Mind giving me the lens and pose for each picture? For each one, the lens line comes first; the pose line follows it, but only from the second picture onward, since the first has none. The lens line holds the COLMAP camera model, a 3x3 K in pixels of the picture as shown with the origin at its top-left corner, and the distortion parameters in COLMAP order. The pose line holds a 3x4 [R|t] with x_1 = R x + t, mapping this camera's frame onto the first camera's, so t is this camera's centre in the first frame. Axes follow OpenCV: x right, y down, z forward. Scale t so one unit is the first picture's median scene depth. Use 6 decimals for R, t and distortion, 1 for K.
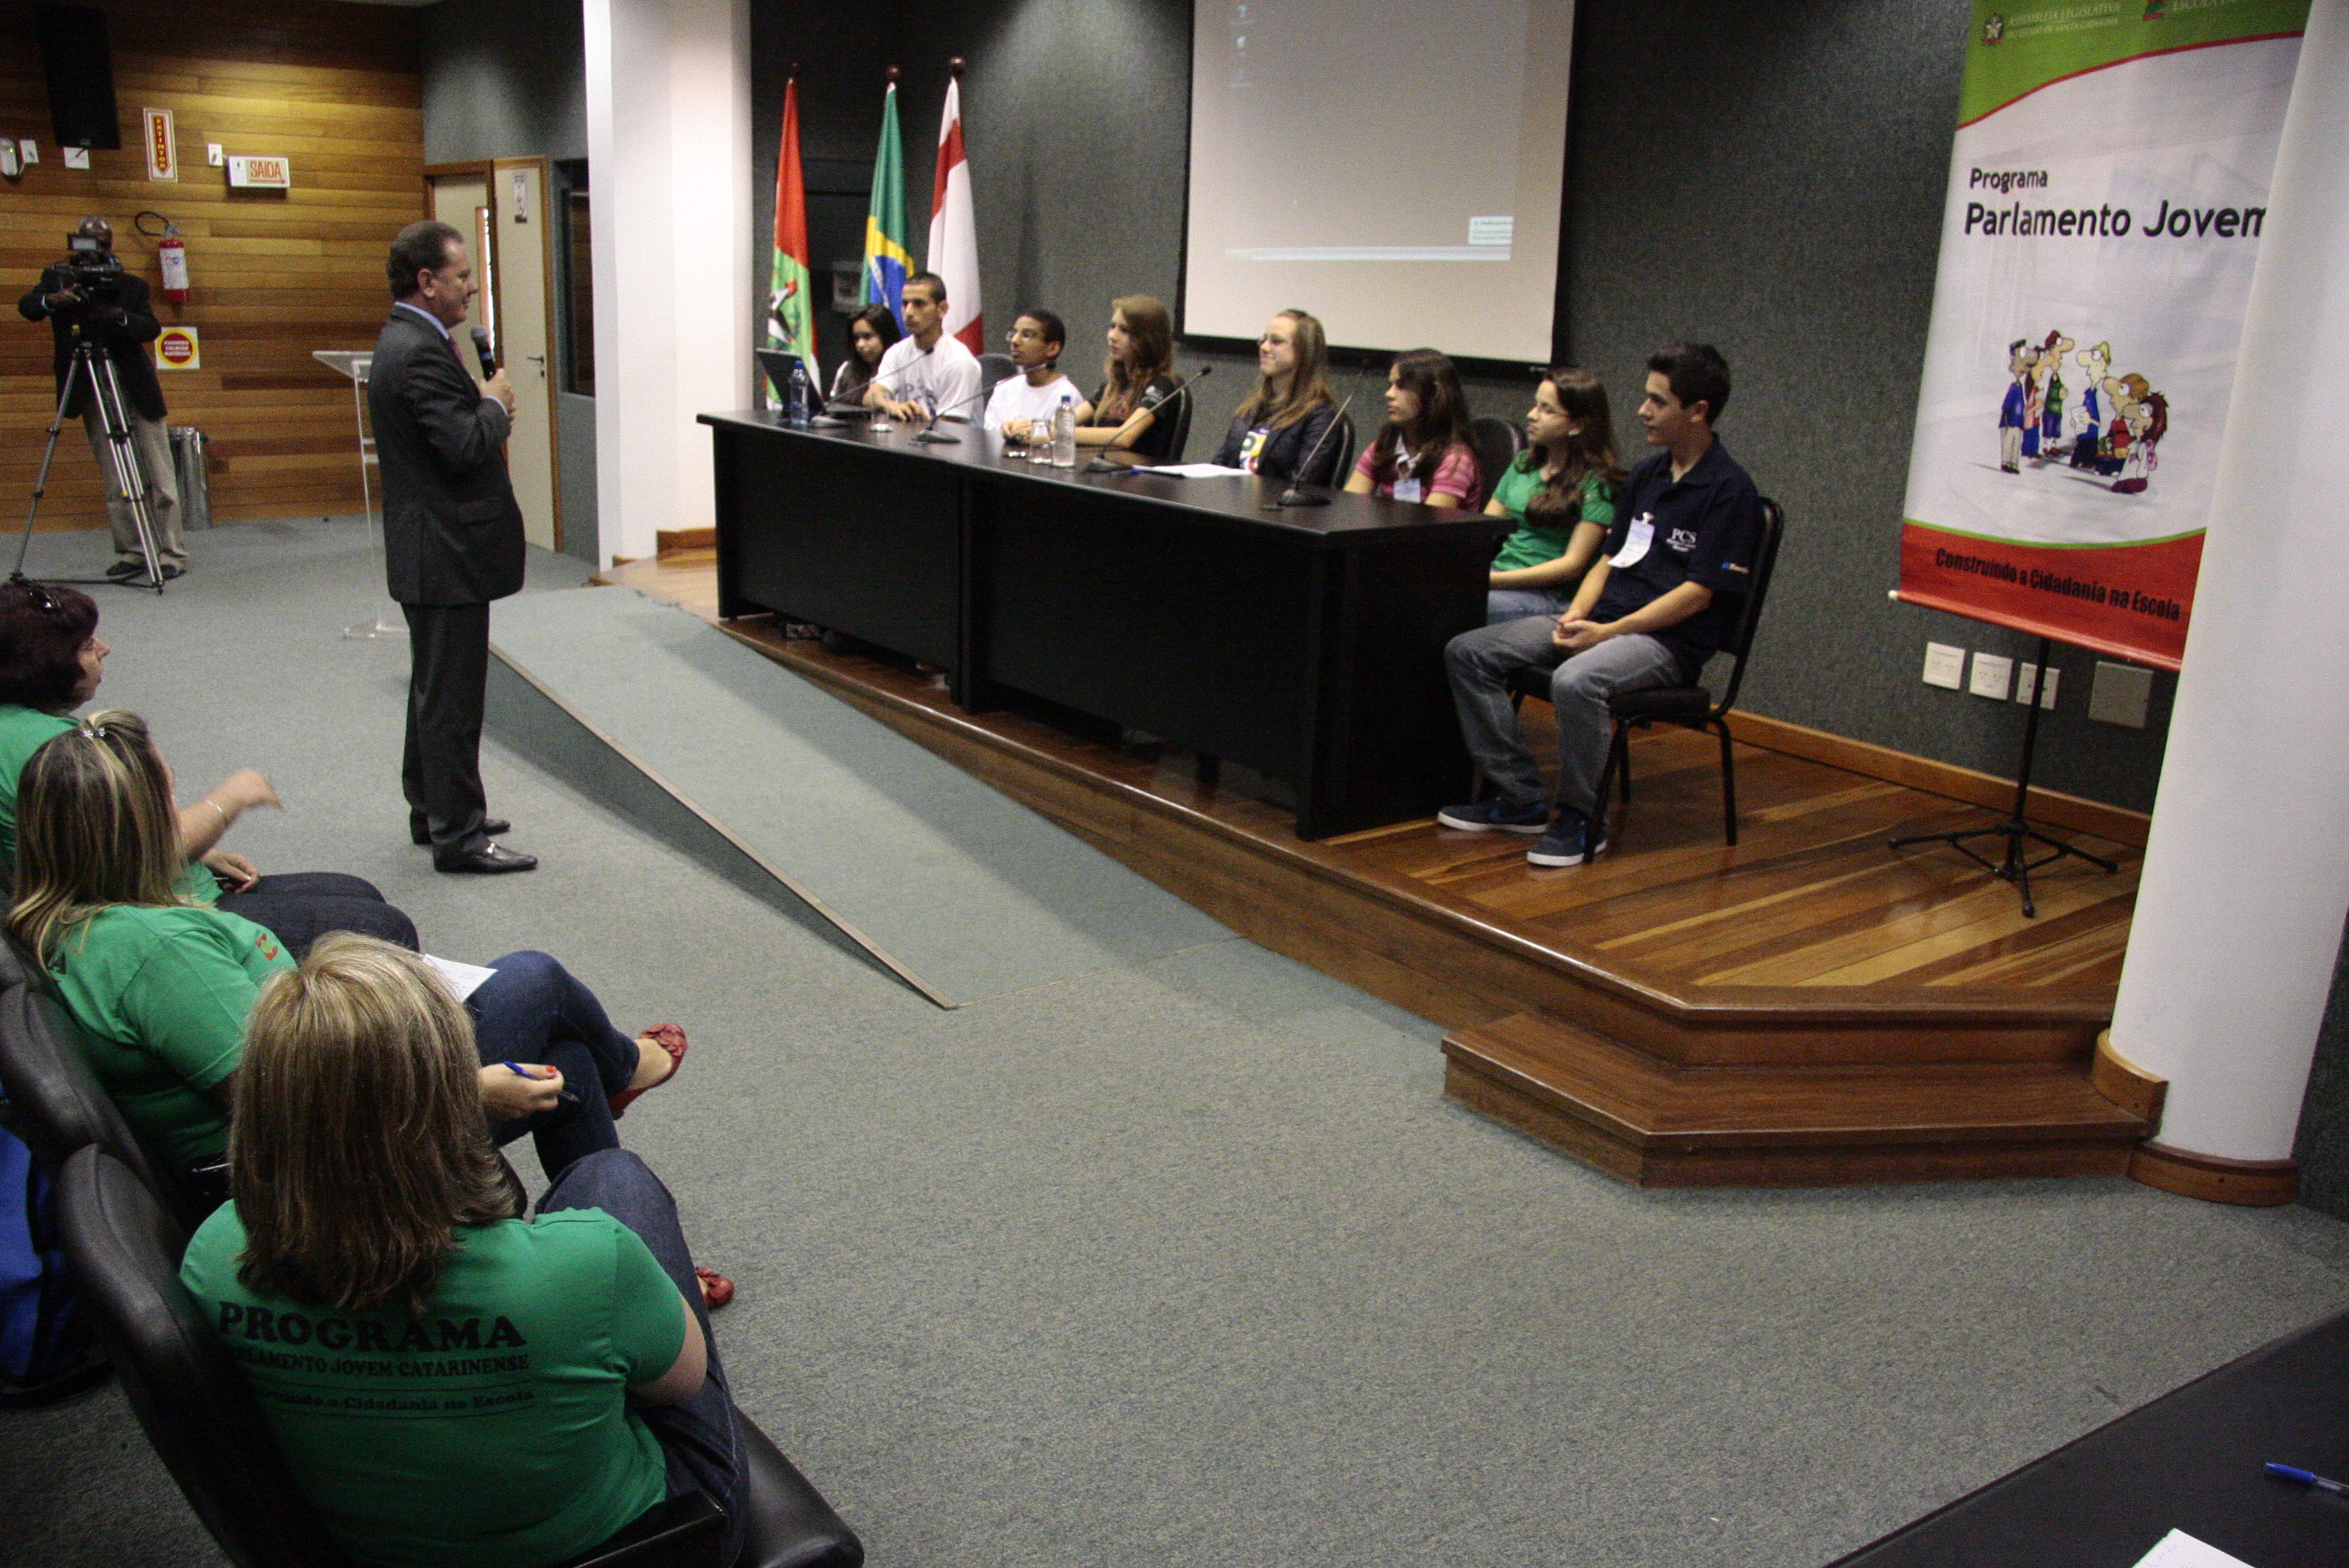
lens RADIAL K [[1992.4, 0, 1140.8], [0, 1992.4, 790.6], [0, 0, 1]] dist [-0.129078, 0.147217]
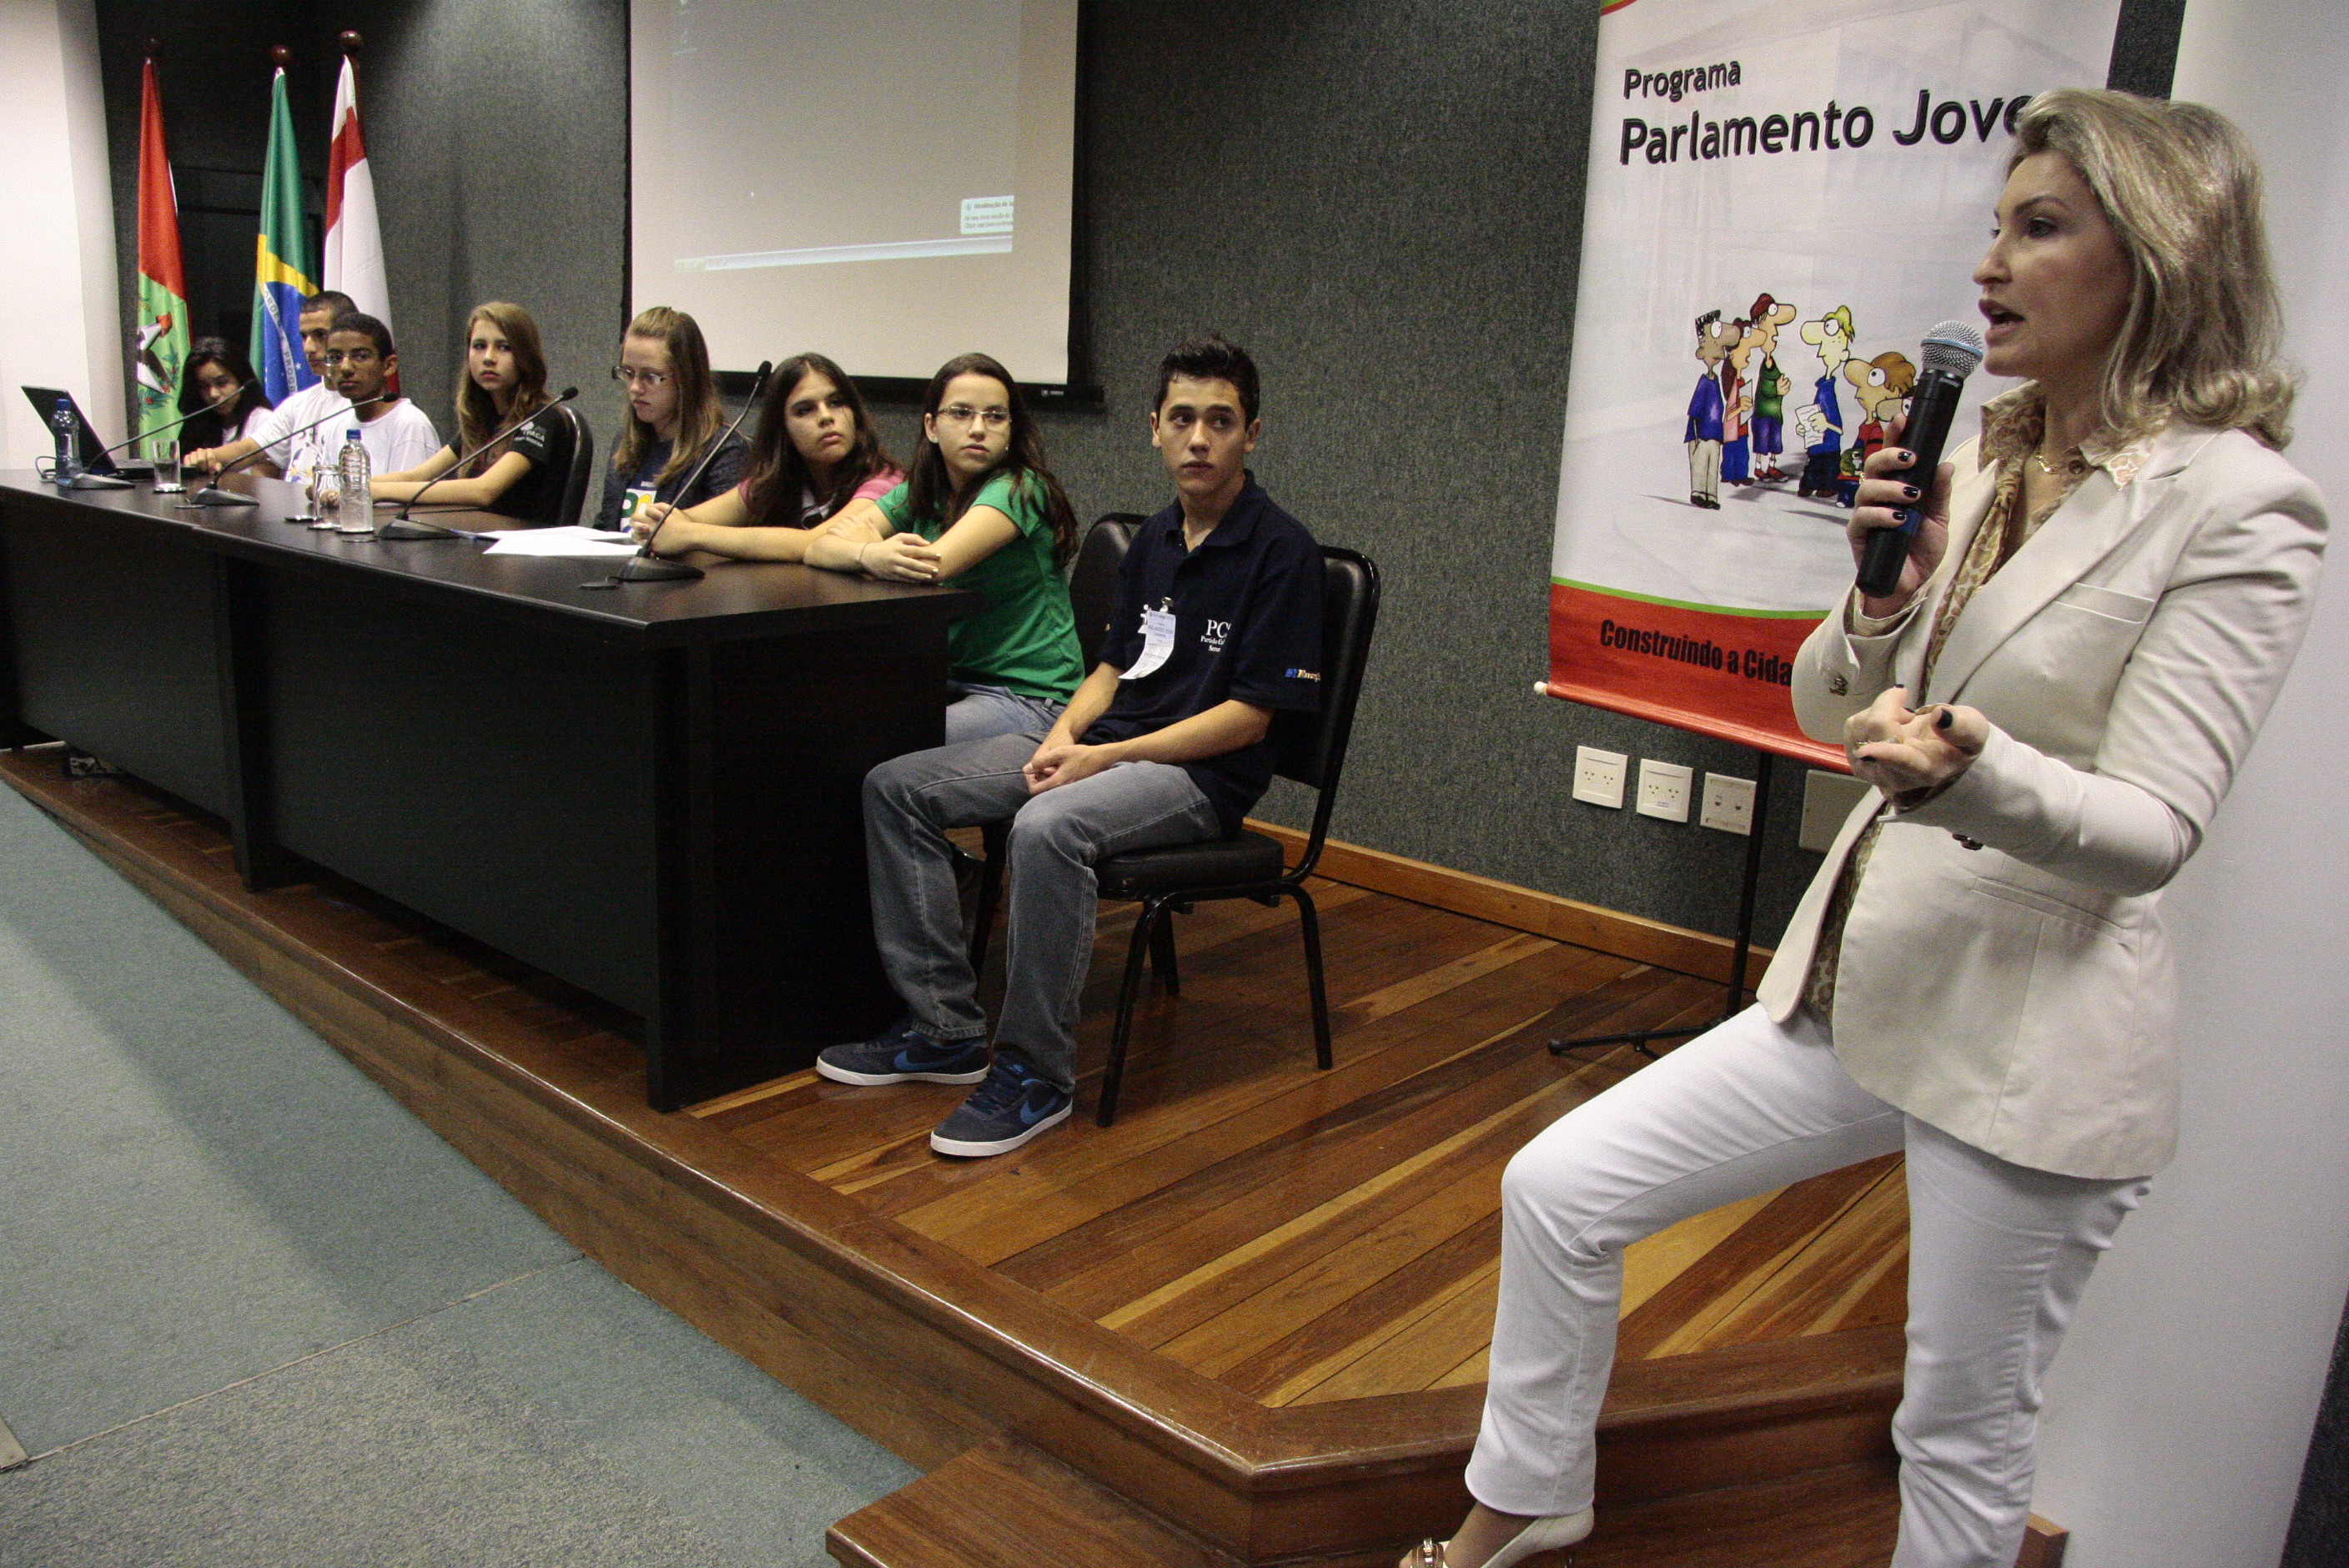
lens RADIAL K [[1869.0, 0, 1160.9], [0, 1869.0, 794.1], [0, 0, 1]] dist [-0.157058, 0.120480]
pose [[0.978831, -0.038225, 0.201067, 0.129651], [0.043883, 0.998754, -0.023758, -0.057020], [-0.199908, 0.032078, 0.979289, 0.417676]]
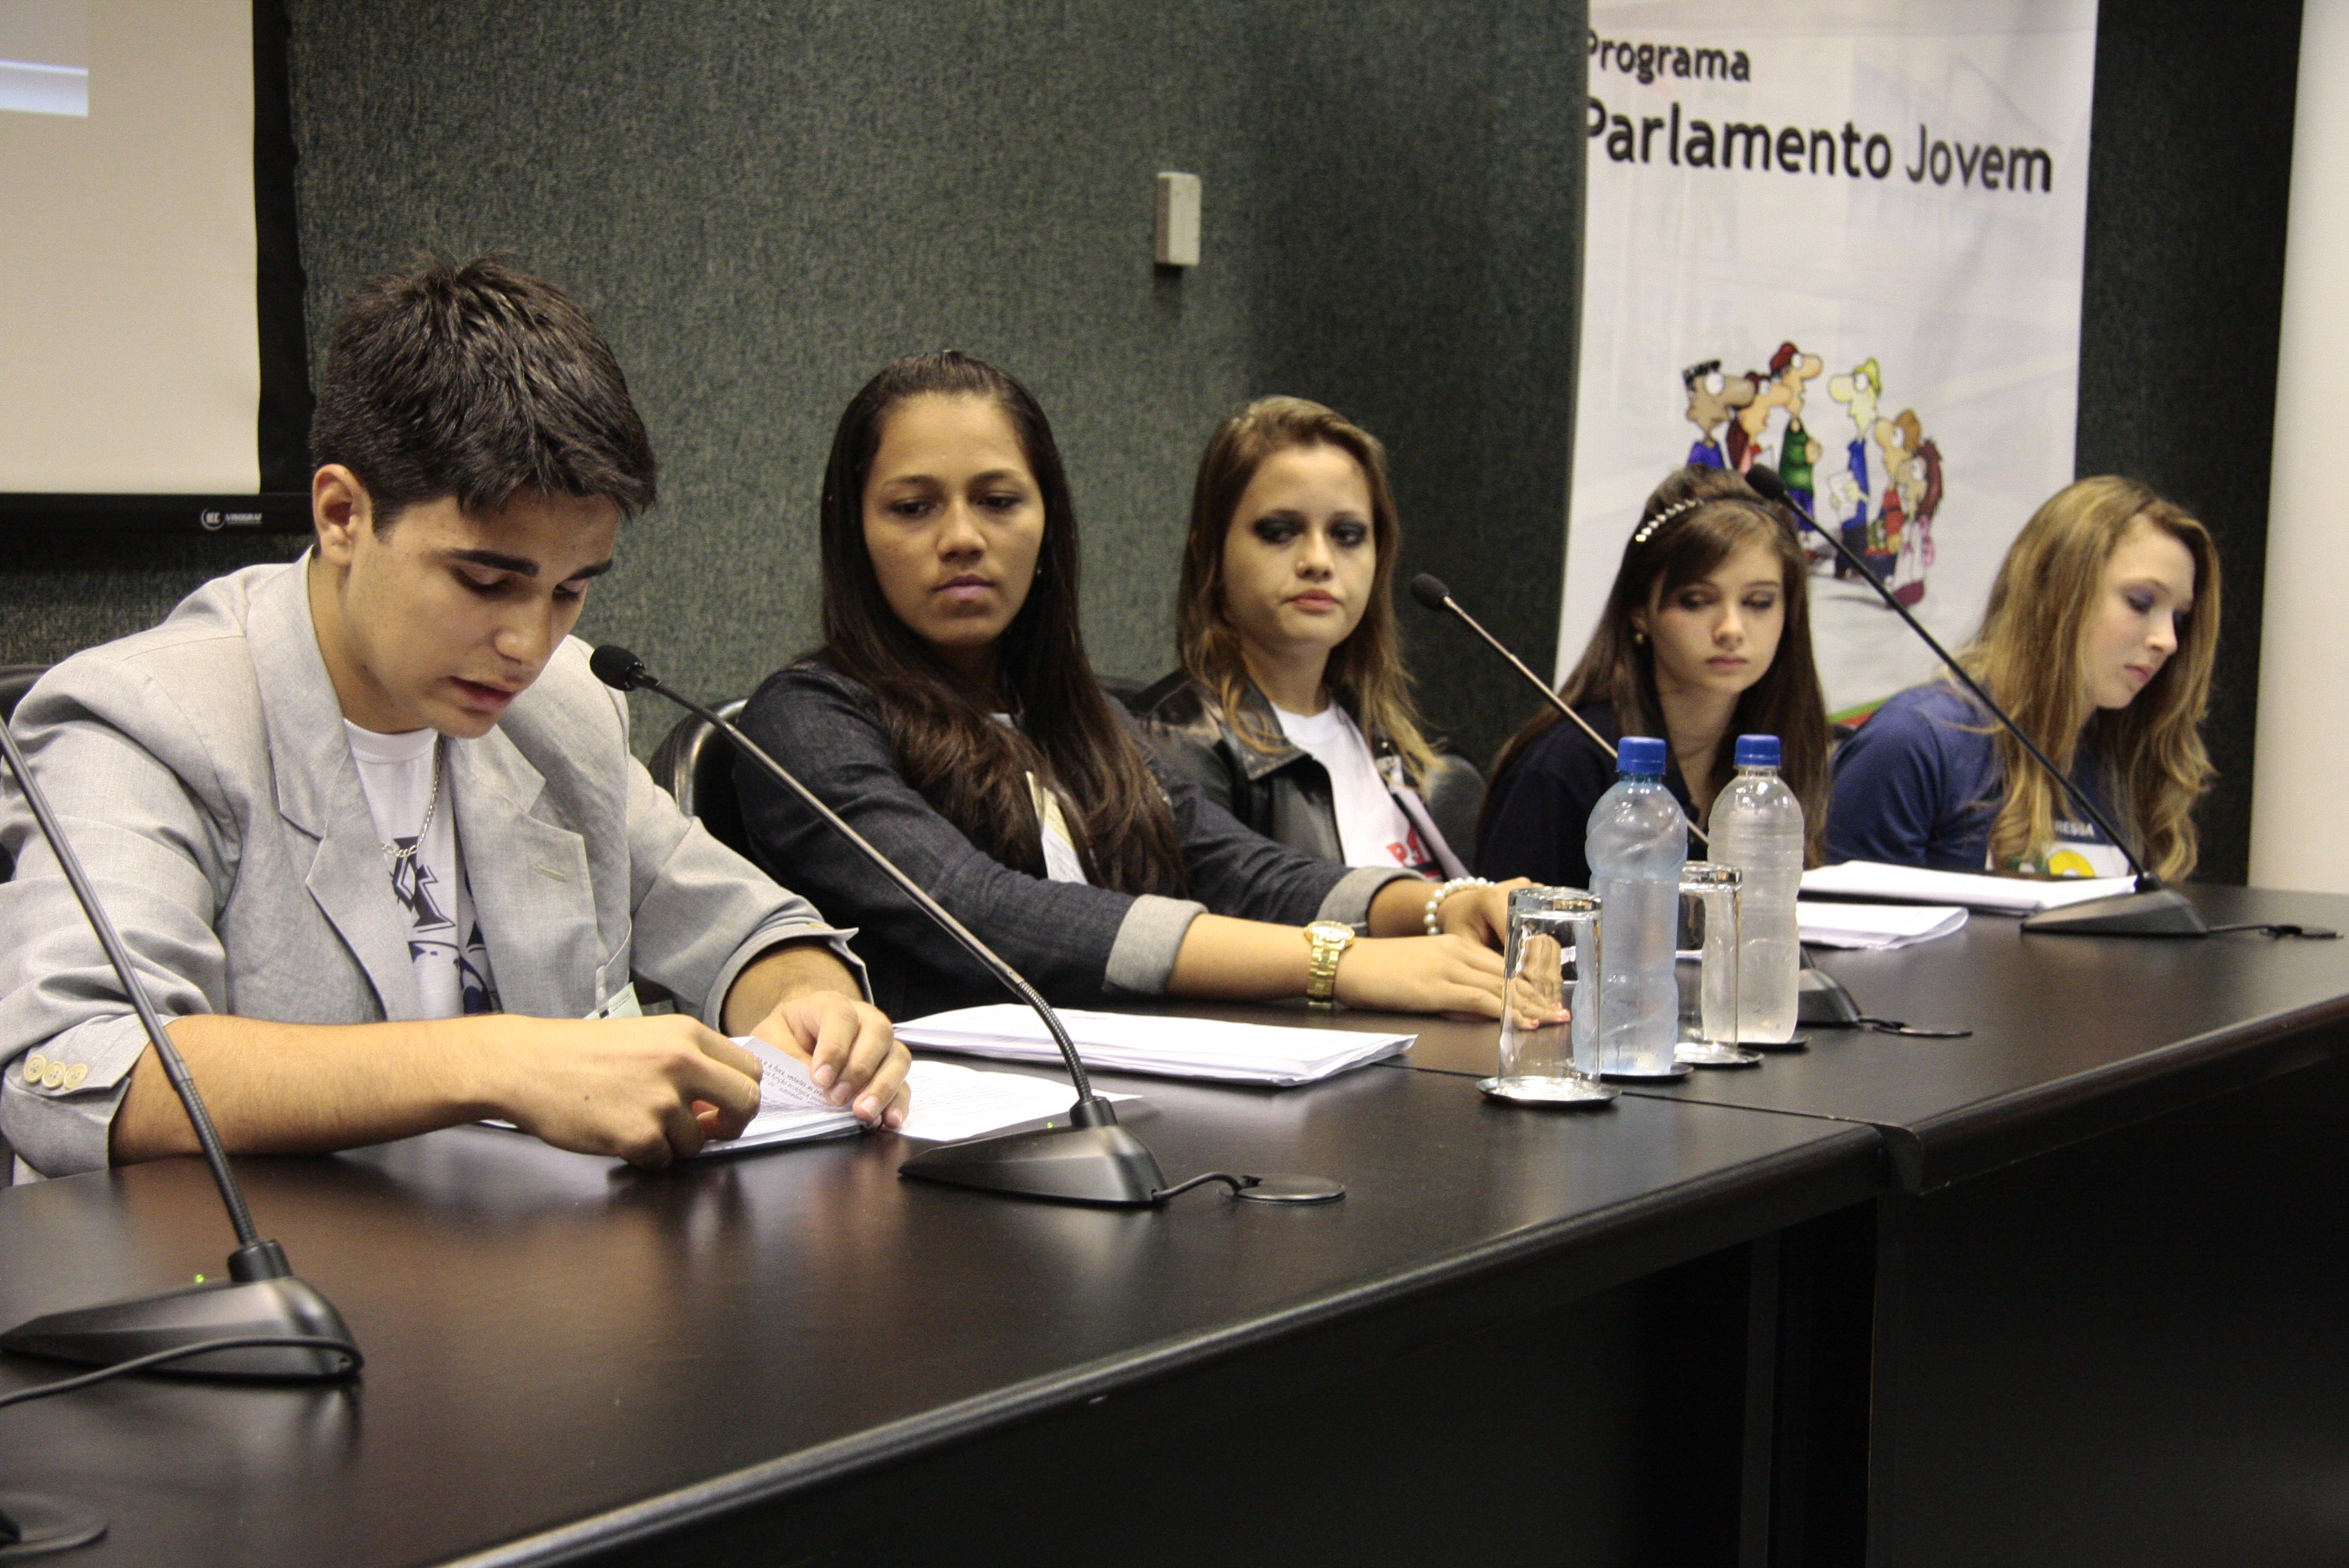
lens RADIAL K [[4815.6, 0, 1185.3], [0, 4815.6, 776.8], [0, 0, 1]] dist [-0.025956, 0.000000]
pose [[-0.288152, -0.149995, 0.945764, -0.755506], [0.193884, 0.958061, 0.211017, -0.422643], [-0.937751, 0.244174, -0.246986, 1.468612]]
